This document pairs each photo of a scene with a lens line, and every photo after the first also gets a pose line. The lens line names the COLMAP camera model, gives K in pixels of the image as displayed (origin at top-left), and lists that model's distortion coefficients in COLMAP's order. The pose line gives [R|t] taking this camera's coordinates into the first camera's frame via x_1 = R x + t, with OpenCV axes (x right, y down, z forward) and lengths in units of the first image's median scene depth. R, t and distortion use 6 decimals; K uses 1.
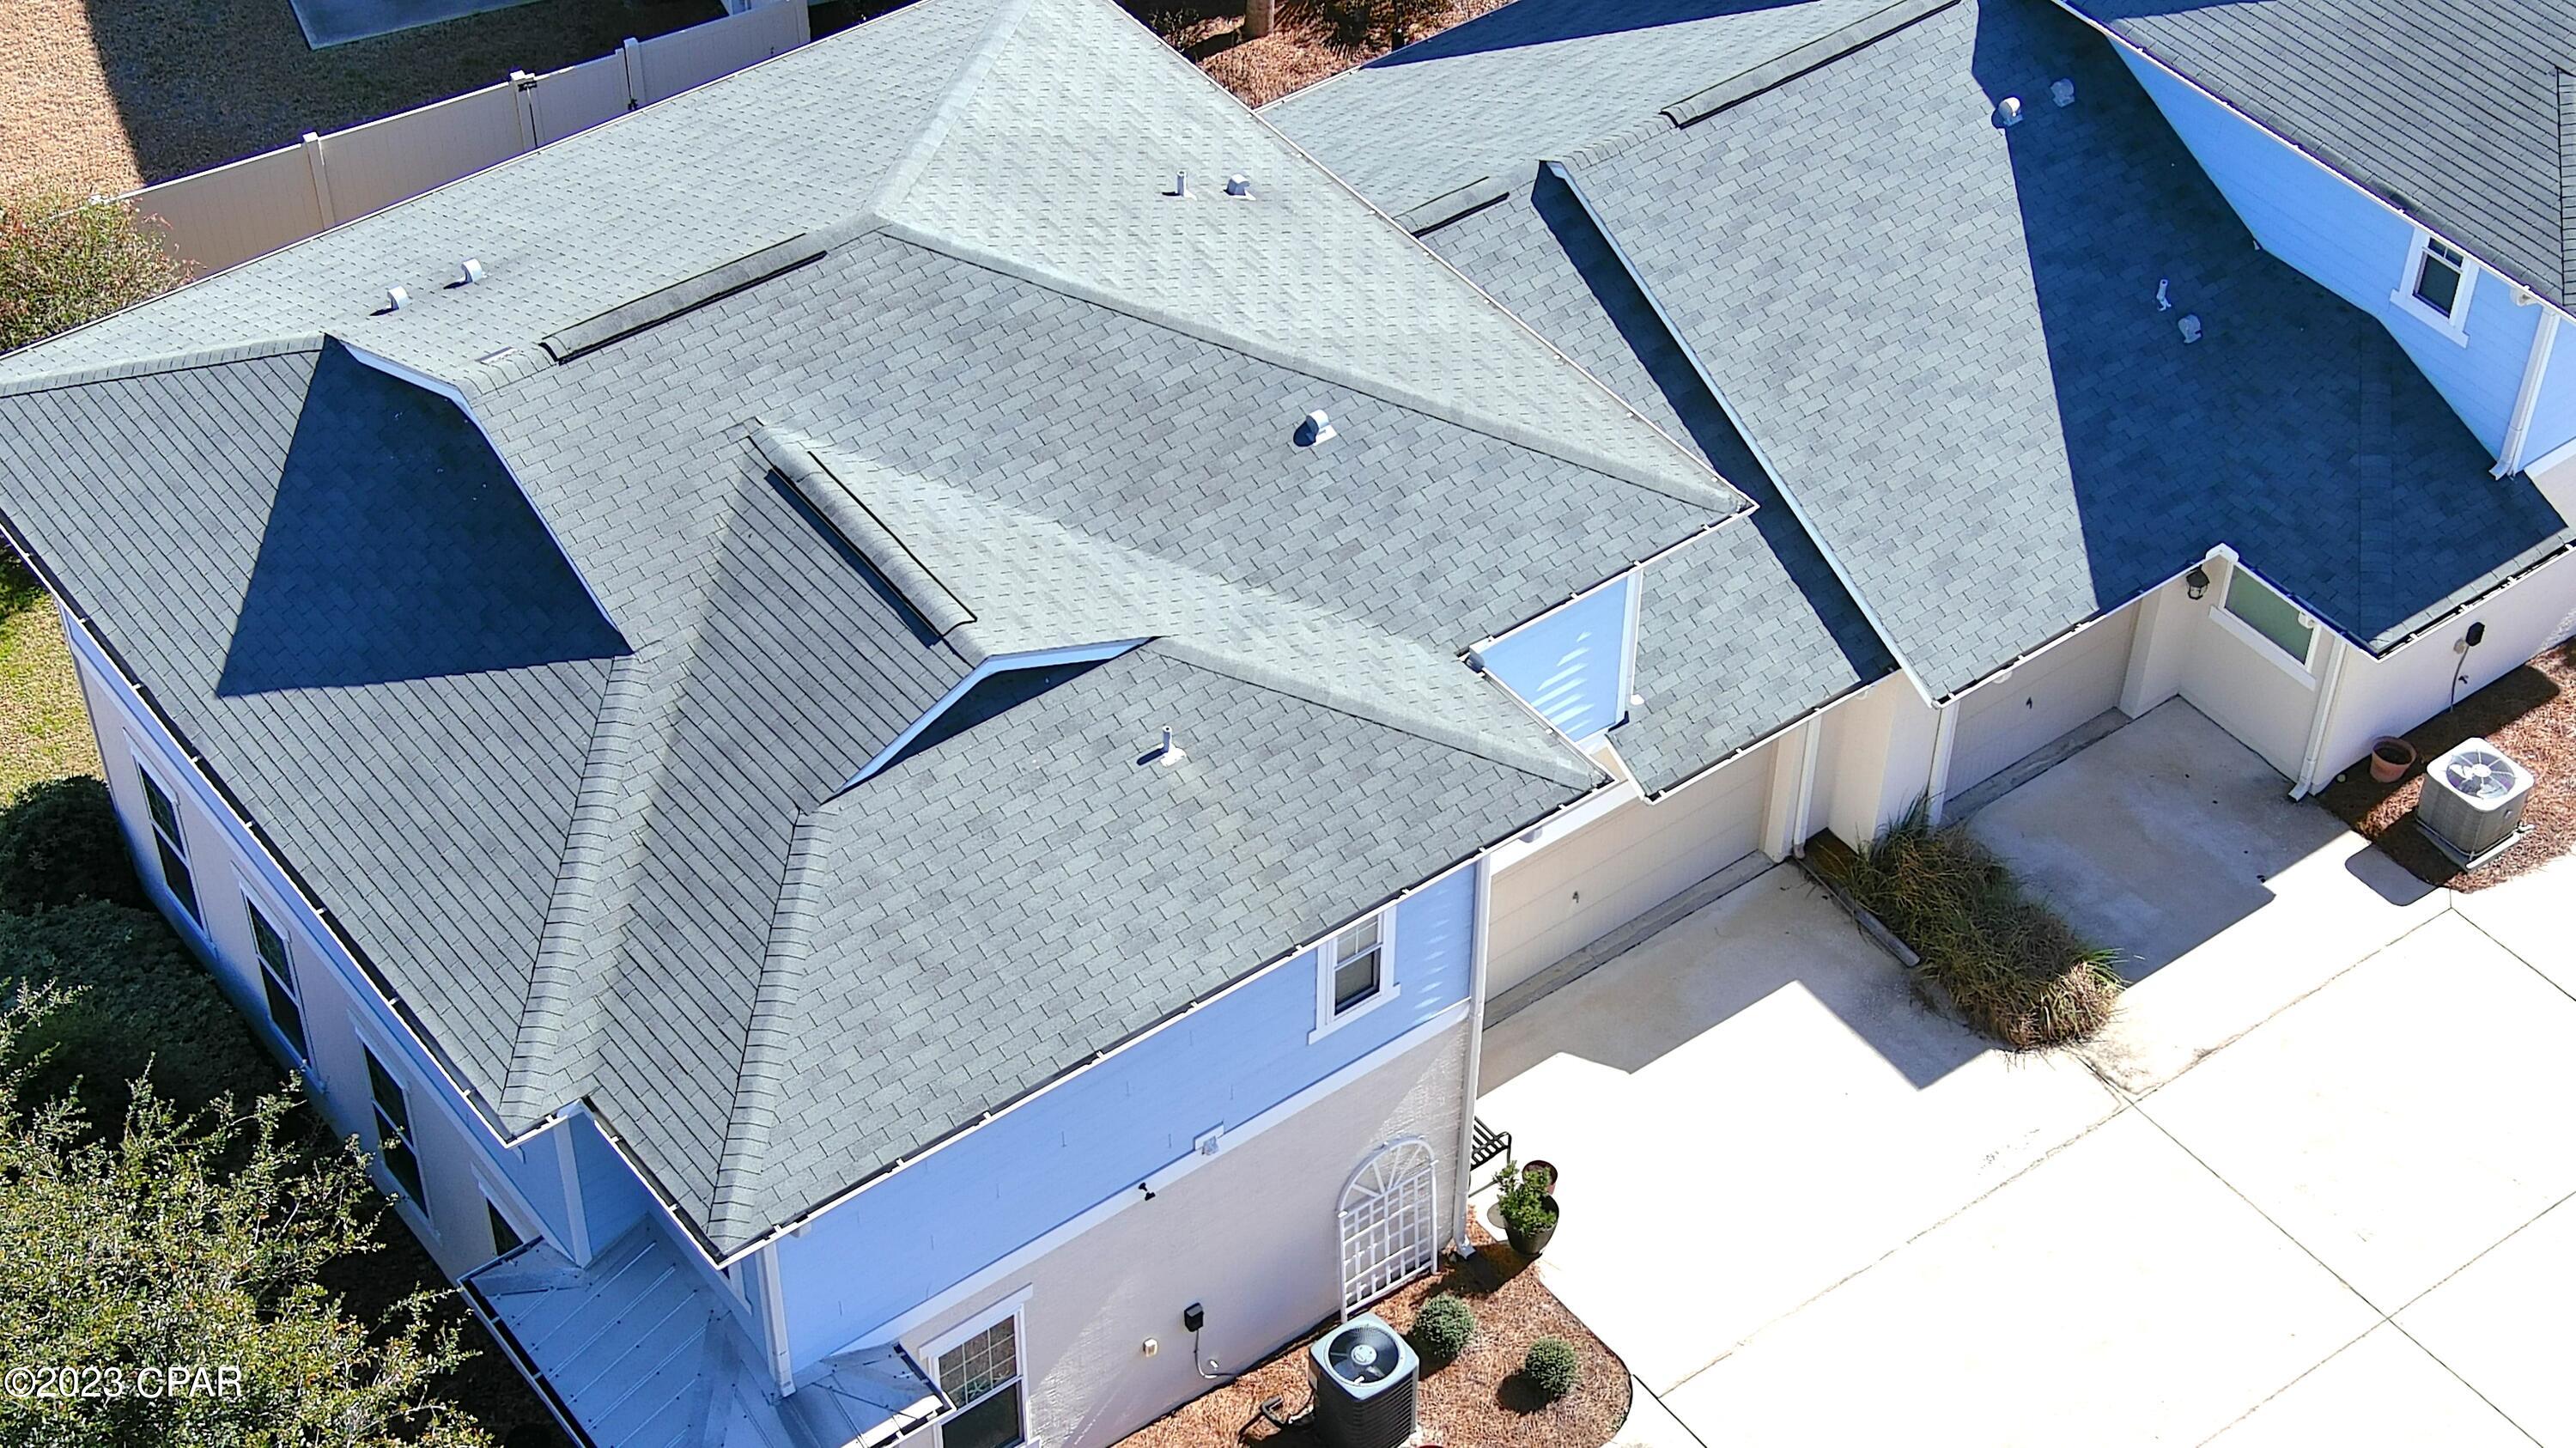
lens RADIAL K [[4029.8, 0, 1288.0], [0, 4029.8, 724.0], [0, 0, 1]] dist [0.020124, 0.053067]
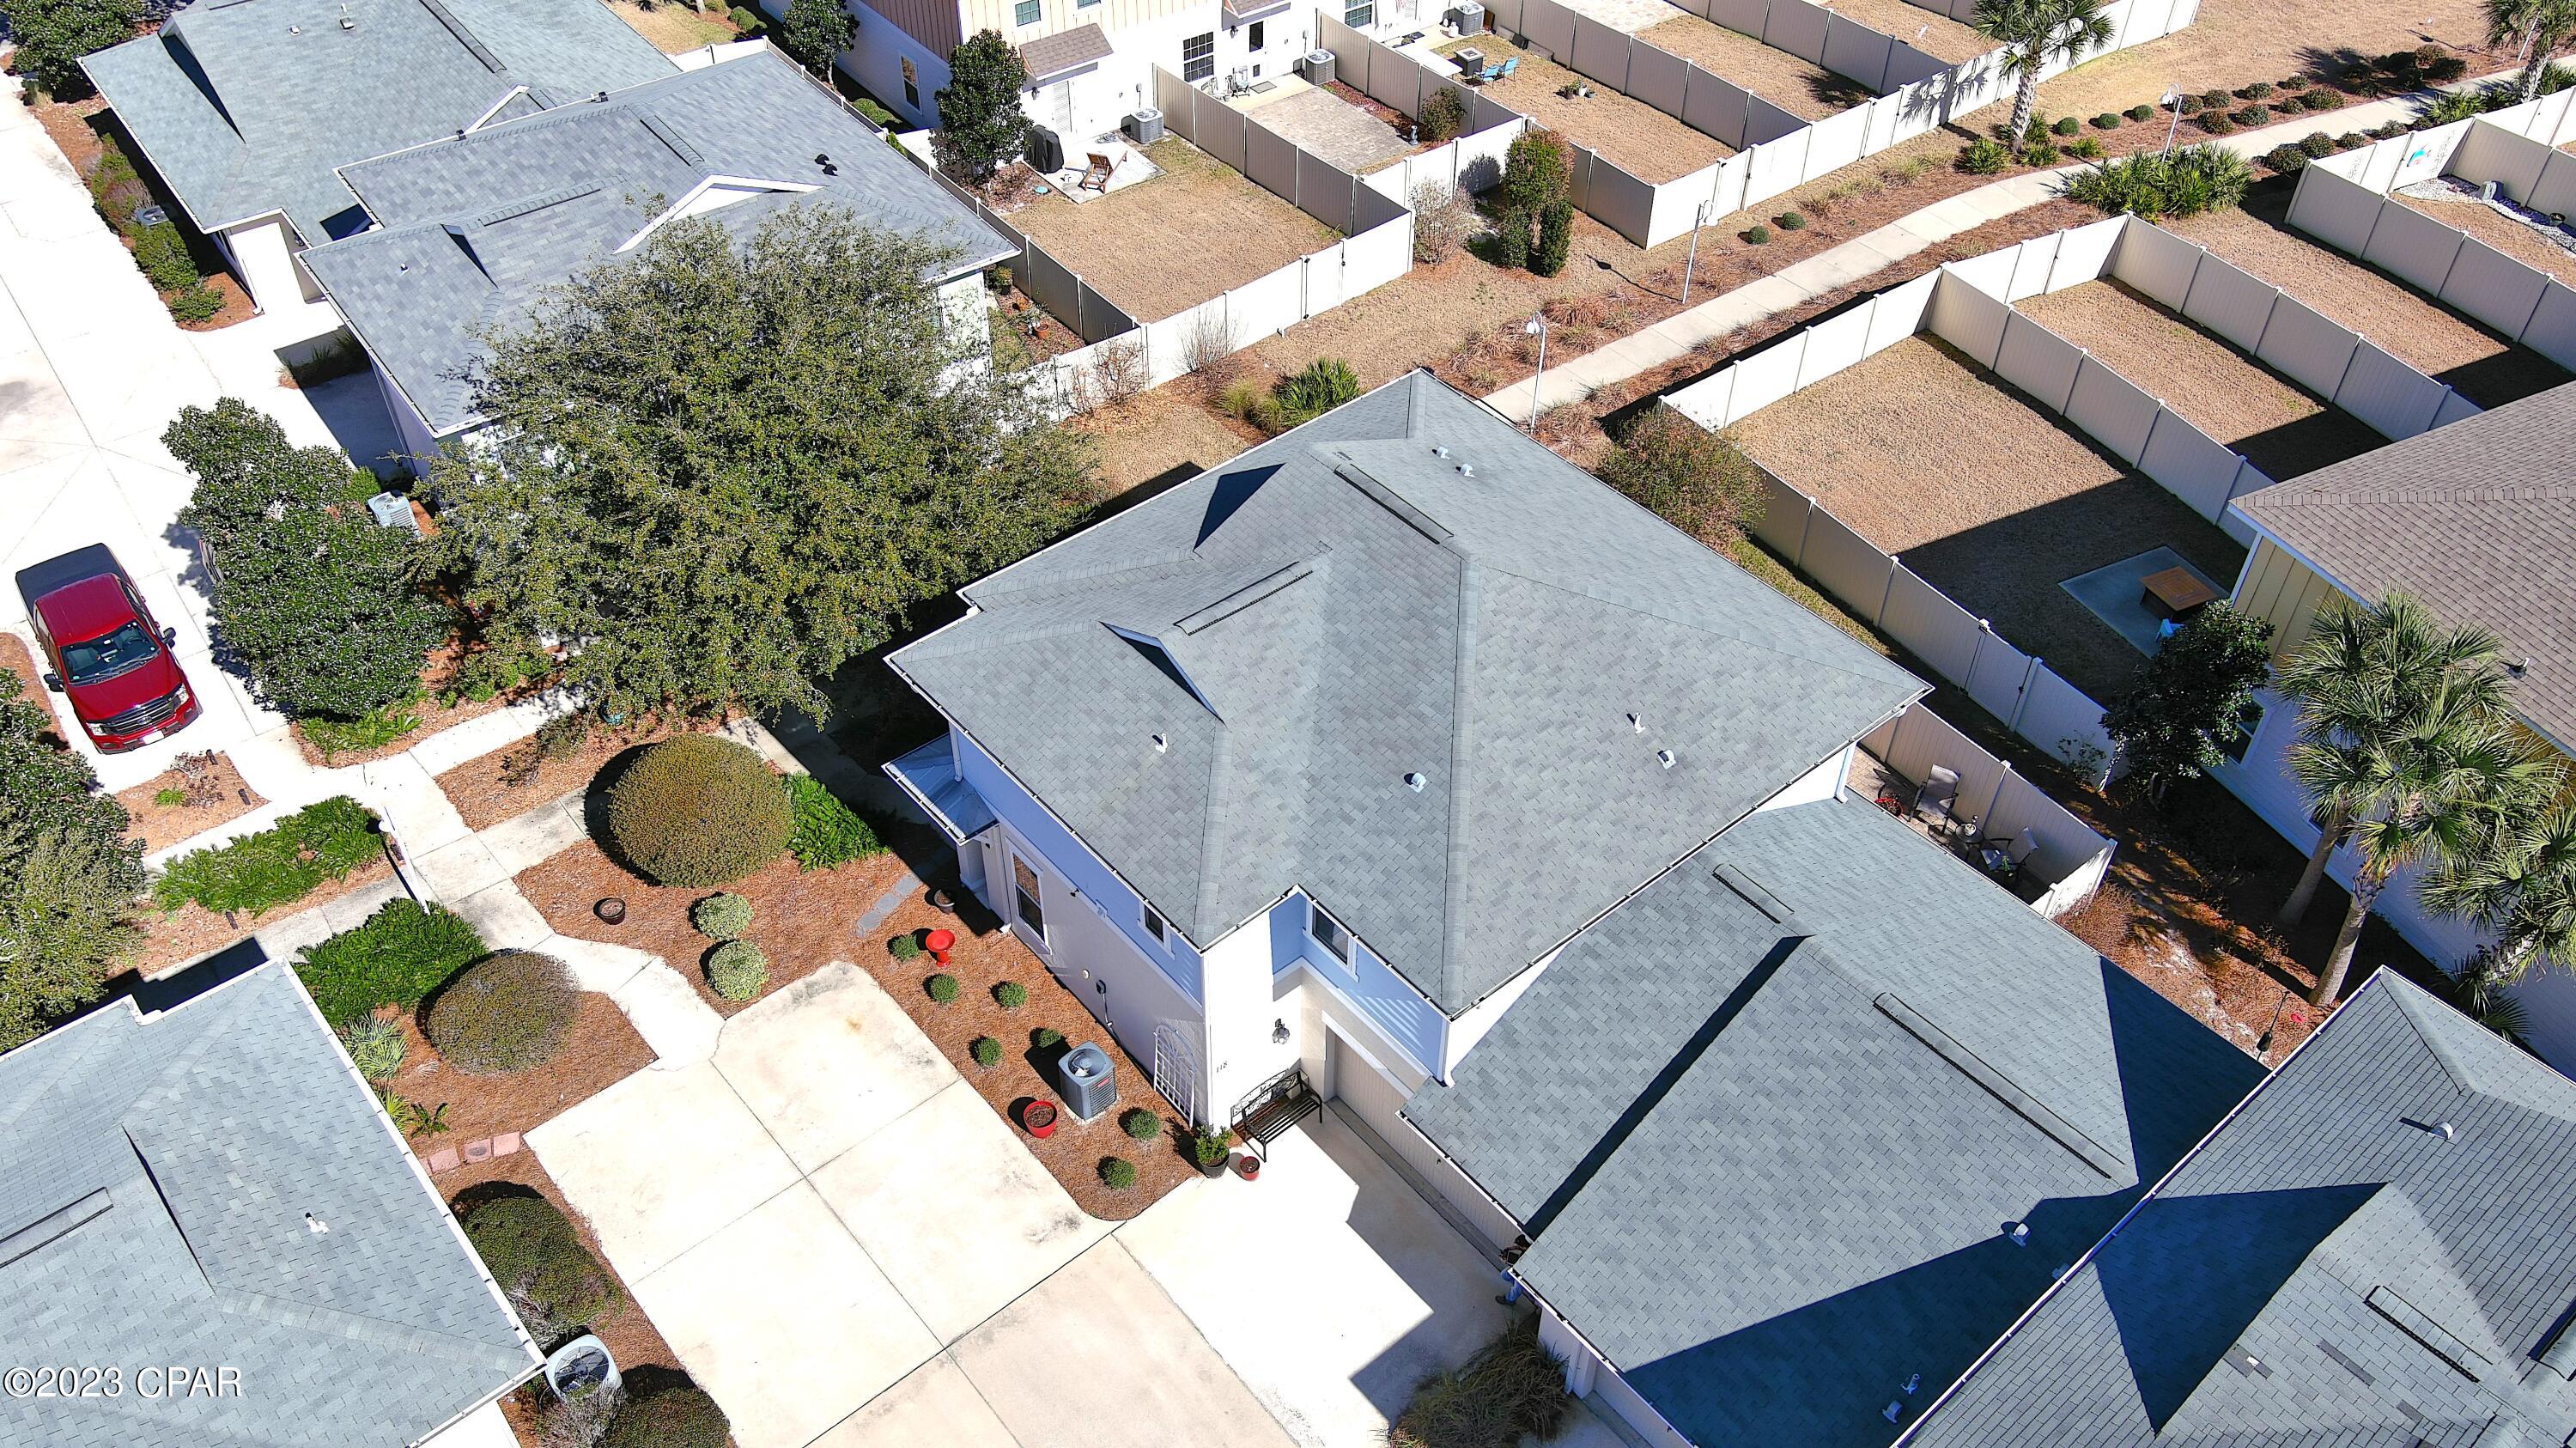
lens RADIAL K [[2050.8, 0, 1286.2], [0, 2050.8, 678.2], [0, 0, 1]] dist [0.009895, 0.000666]
pose [[0.060446, 0.660684, -0.748226, 0.626829], [-0.687385, 0.571084, 0.448737, -0.449426], [0.723774, 0.487195, 0.488664, 0.479599]]
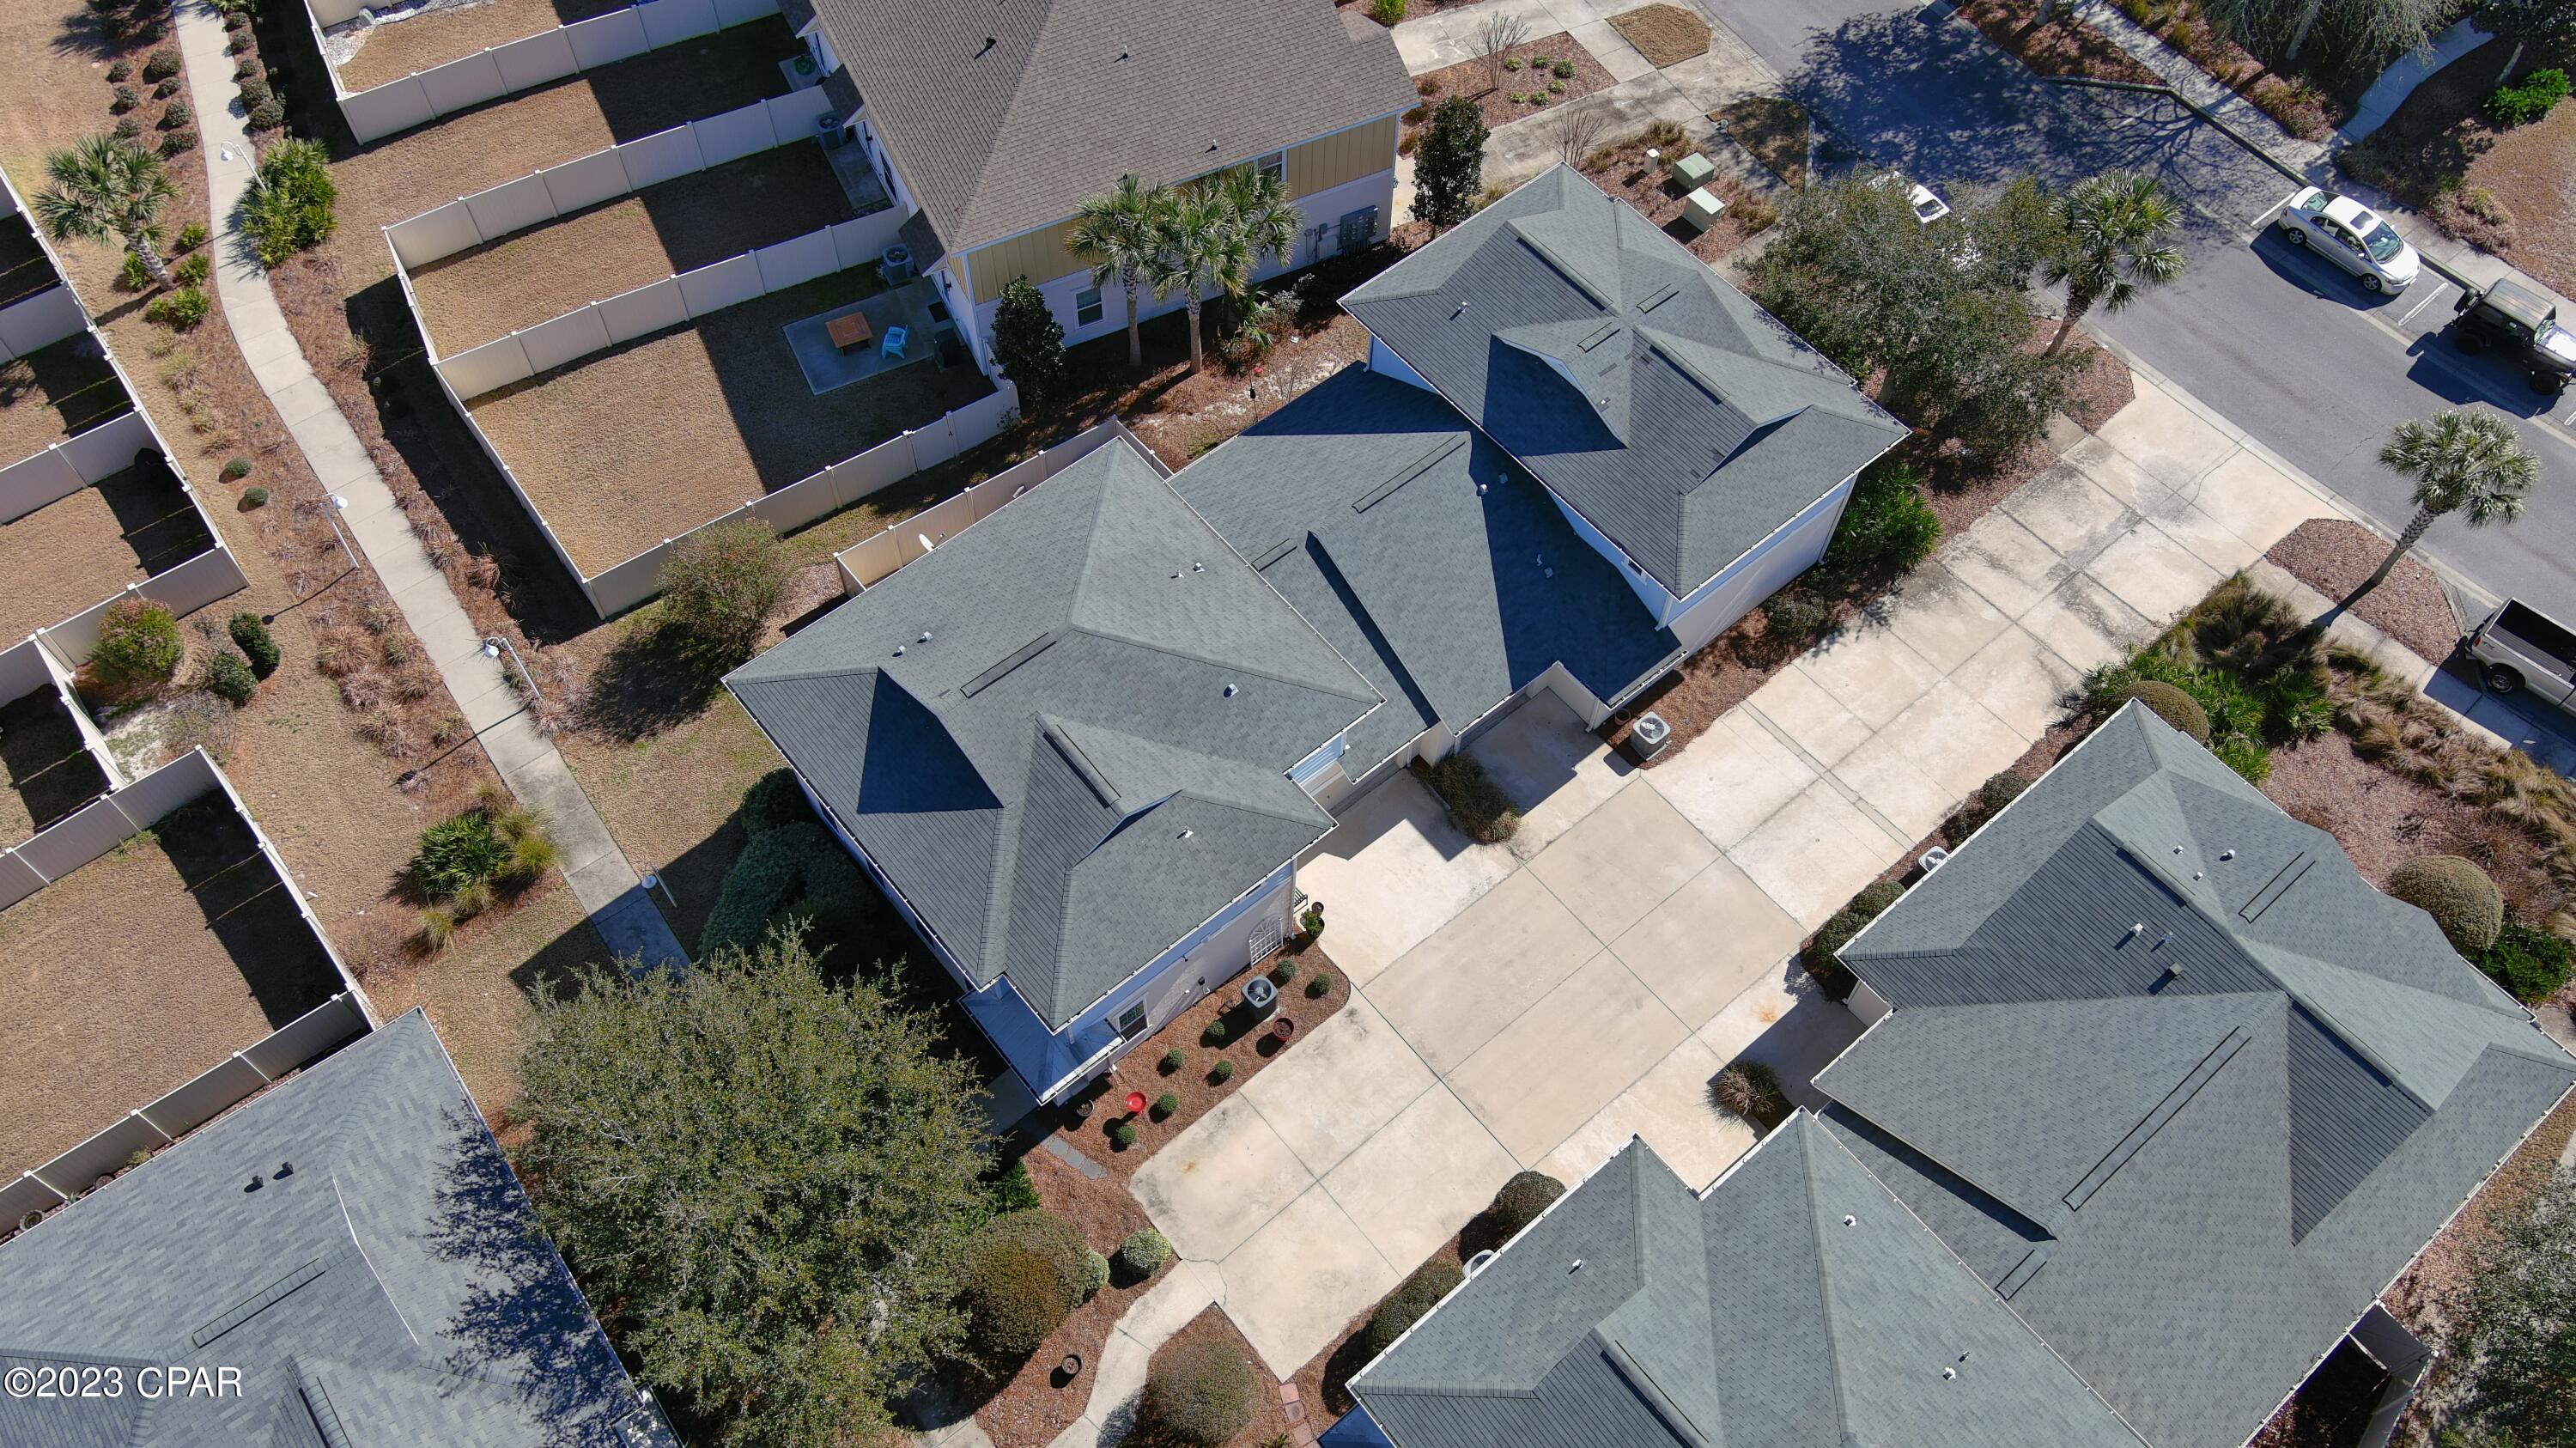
lens RADIAL K [[2011.9, 0, 1288.0], [0, 2011.9, 724.0], [0, 0, 1]] dist [-0.001637, -0.004531]
pose [[0.998541, -0.040480, 0.035751, -0.004767], [0.029896, 0.965596, 0.258322, -0.403268], [-0.044978, -0.256876, 0.965397, -0.369348]]
